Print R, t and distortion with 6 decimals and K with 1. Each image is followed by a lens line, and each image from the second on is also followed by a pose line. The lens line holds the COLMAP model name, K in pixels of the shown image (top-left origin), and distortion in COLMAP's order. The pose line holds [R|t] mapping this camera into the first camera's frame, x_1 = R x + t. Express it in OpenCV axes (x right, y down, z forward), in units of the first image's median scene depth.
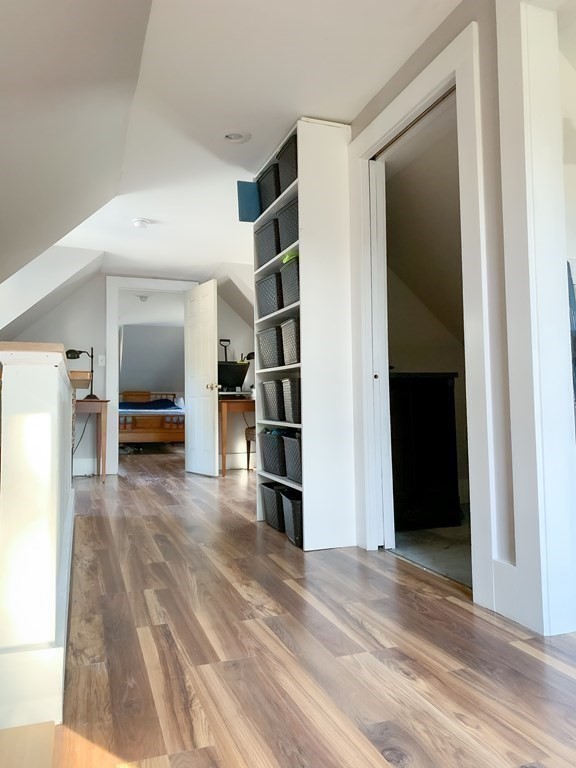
lens RADIAL K [[600.0, 0, 300.4], [0, 600.0, 373.5], [0, 0, 1]] dist [0.051835, -0.003831]
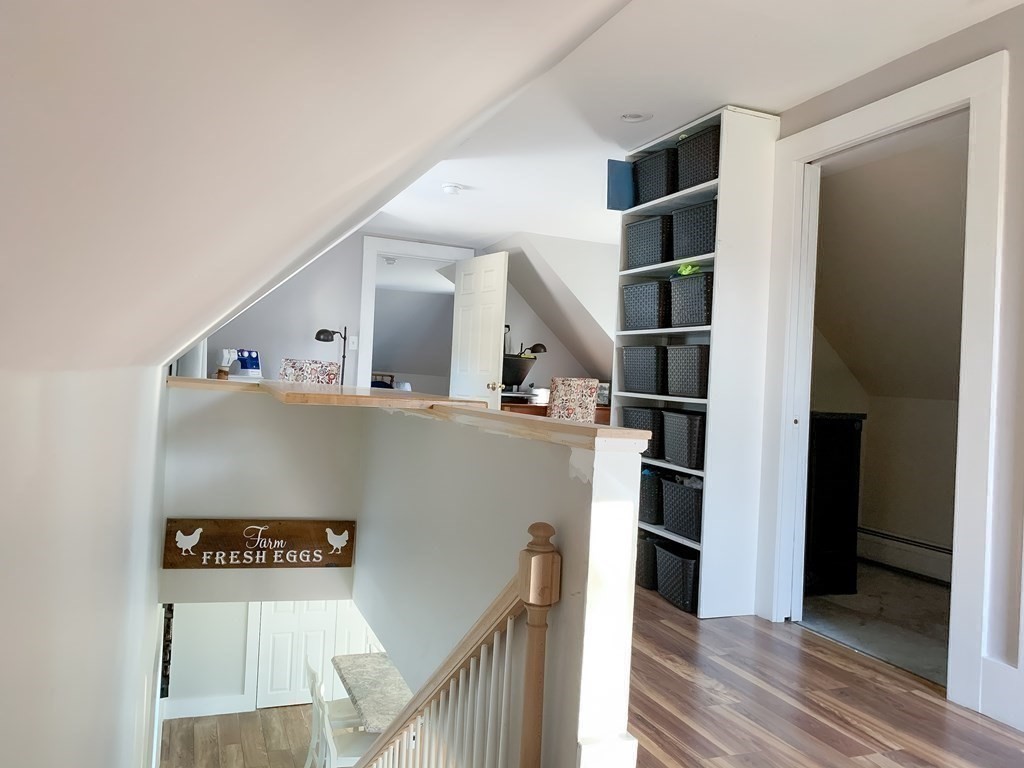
lens RADIAL K [[791.6, 0, 512.0], [0, 791.6, 384.0], [0, 0, 1]] dist [0.004579, 0.006577]
pose [[0.997717, 0.065269, 0.017324, -0.289429], [-0.066104, 0.996402, 0.053047, -0.079027], [-0.013799, -0.054071, 0.998442, -0.108181]]
